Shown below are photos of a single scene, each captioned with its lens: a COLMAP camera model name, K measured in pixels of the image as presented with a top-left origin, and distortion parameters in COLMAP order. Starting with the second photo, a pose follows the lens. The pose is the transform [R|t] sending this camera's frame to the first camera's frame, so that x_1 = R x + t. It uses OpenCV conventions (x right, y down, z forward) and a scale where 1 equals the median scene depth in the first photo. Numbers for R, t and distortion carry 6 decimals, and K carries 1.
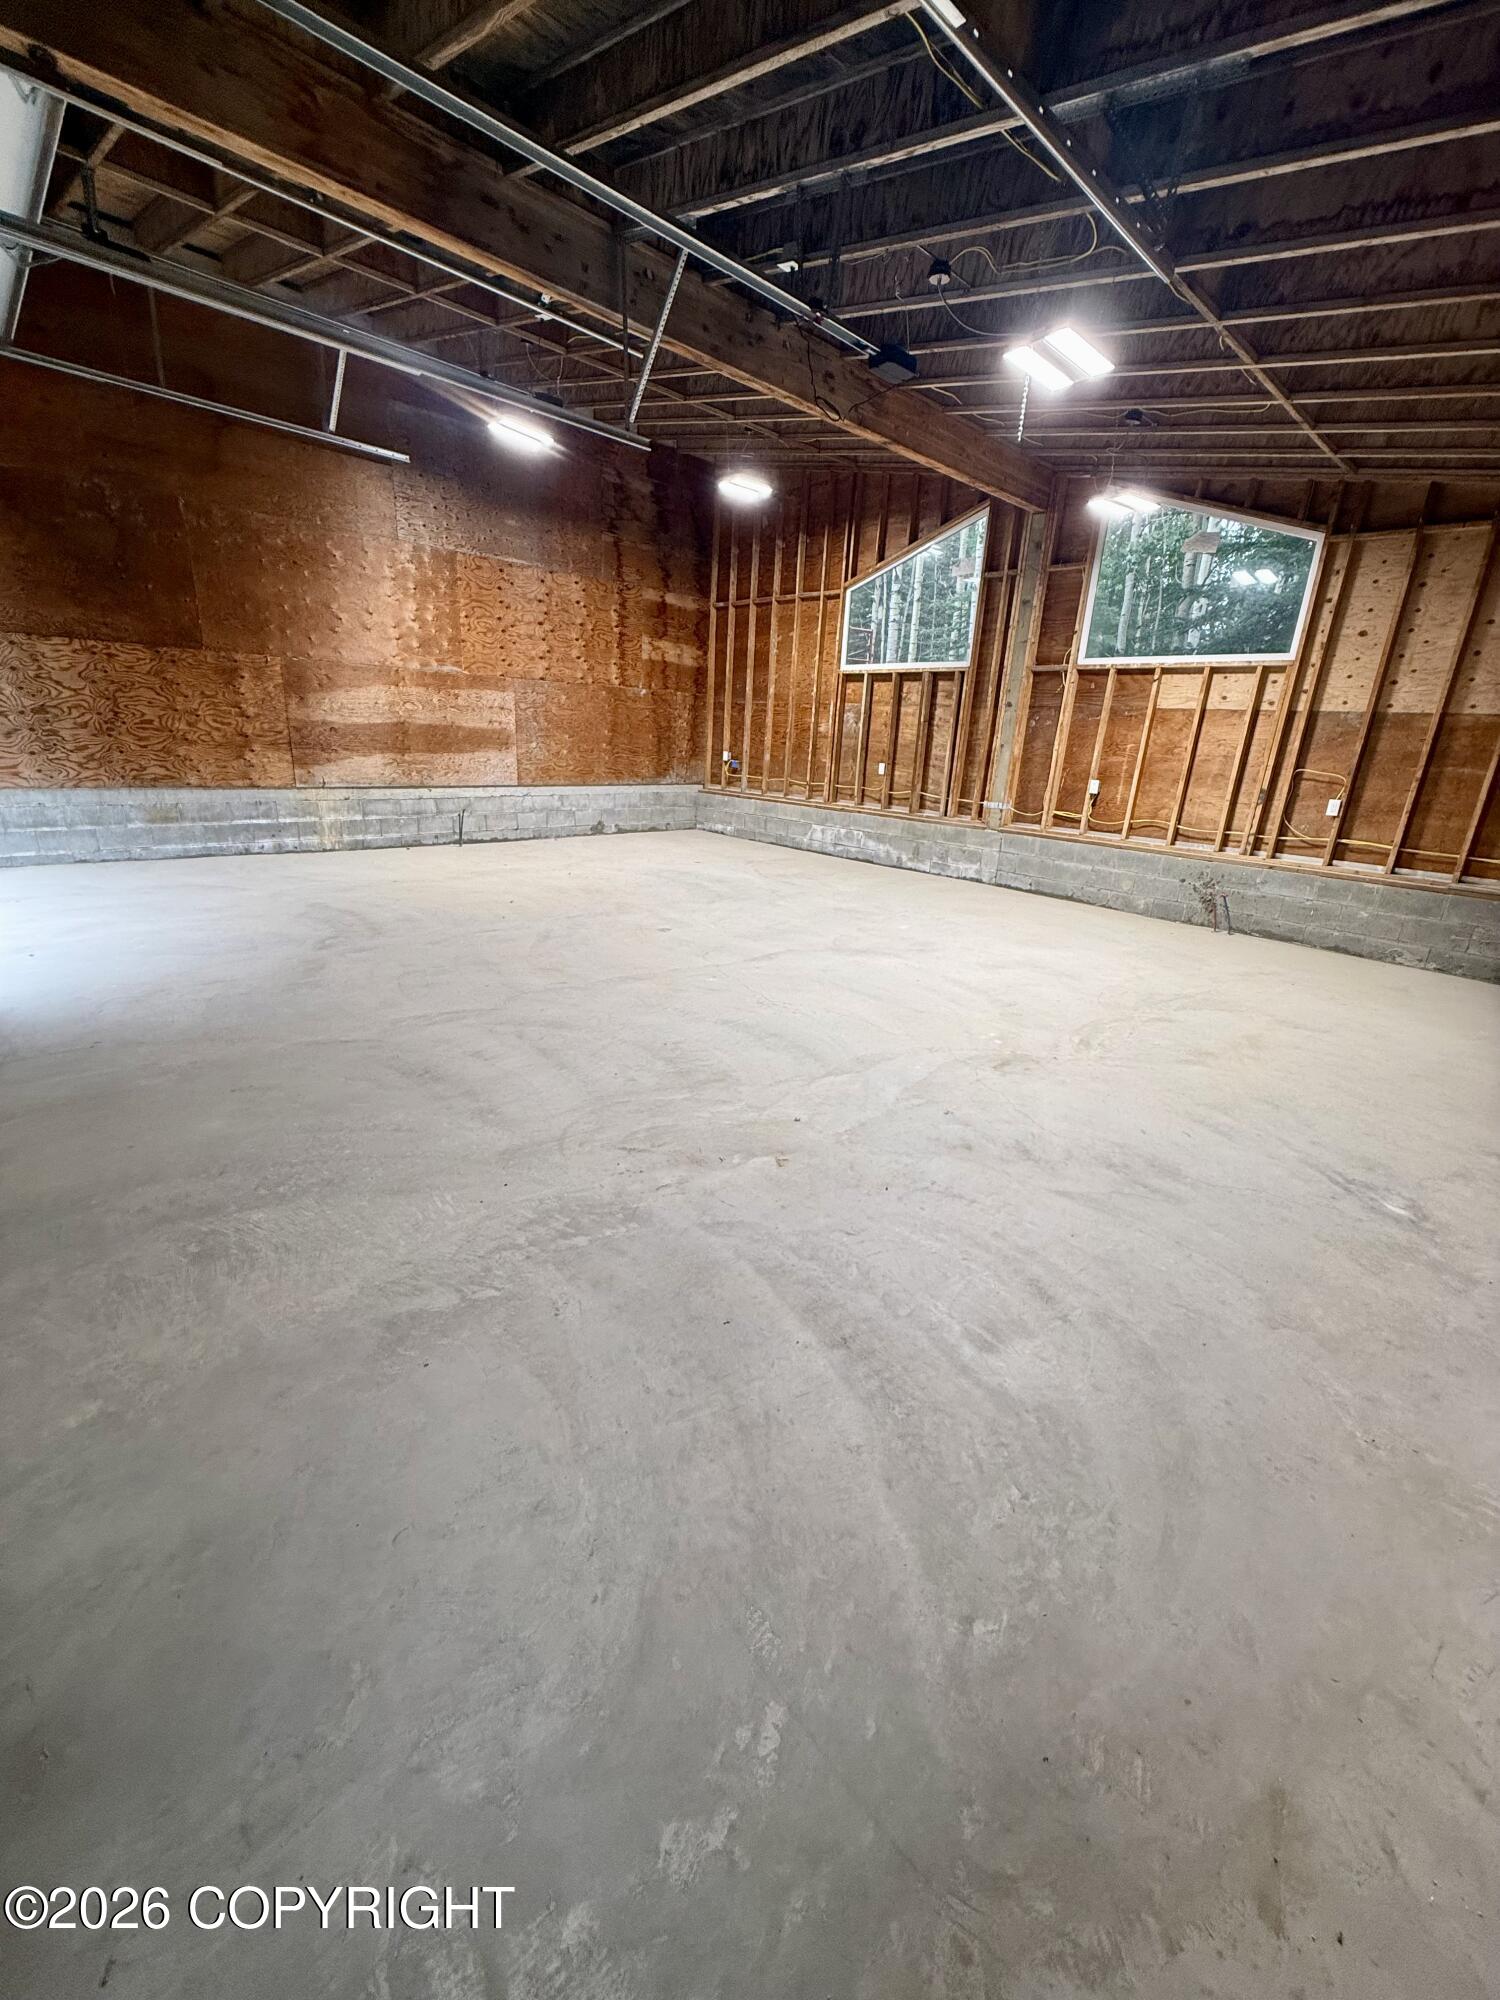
lens RADIAL K [[802.9, 0, 748.7], [0, 802.9, 997.0], [0, 0, 1]] dist [0.002837, 0.000325]
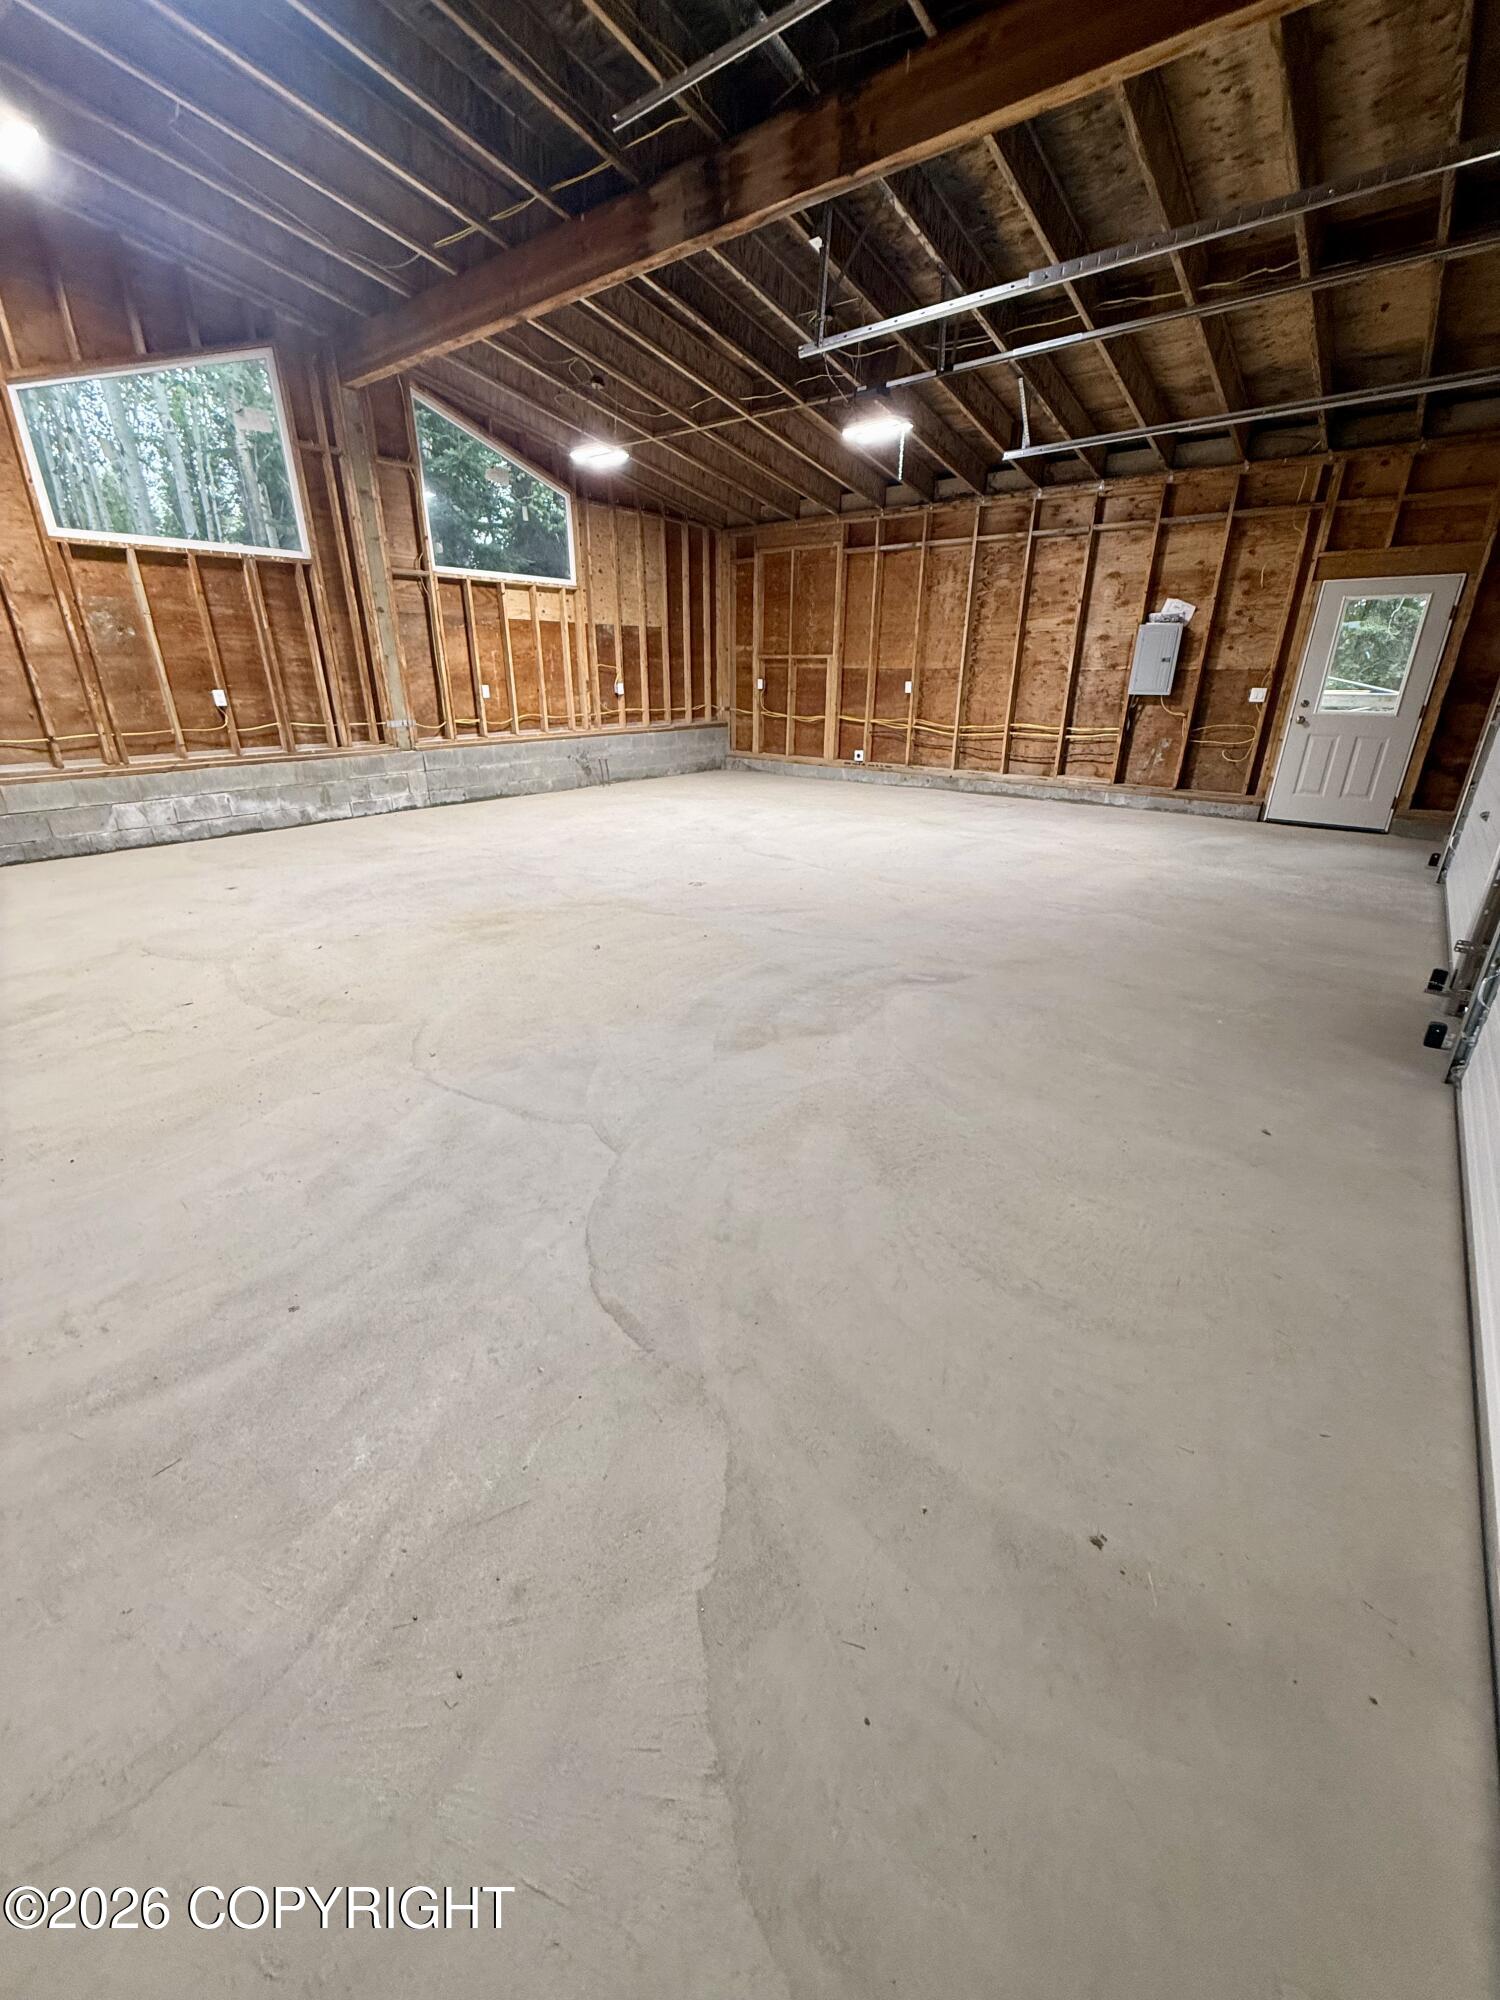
lens RADIAL K [[802.9, 0, 747.1], [0, 802.9, 999.8], [0, 0, 1]] dist [0.002837, 0.000325]
pose [[-0.132249, -0.427466, 0.894306, -0.738882], [0.303339, 0.841491, 0.447078, -0.272593], [-0.943661, 0.330404, 0.018380, 0.734278]]
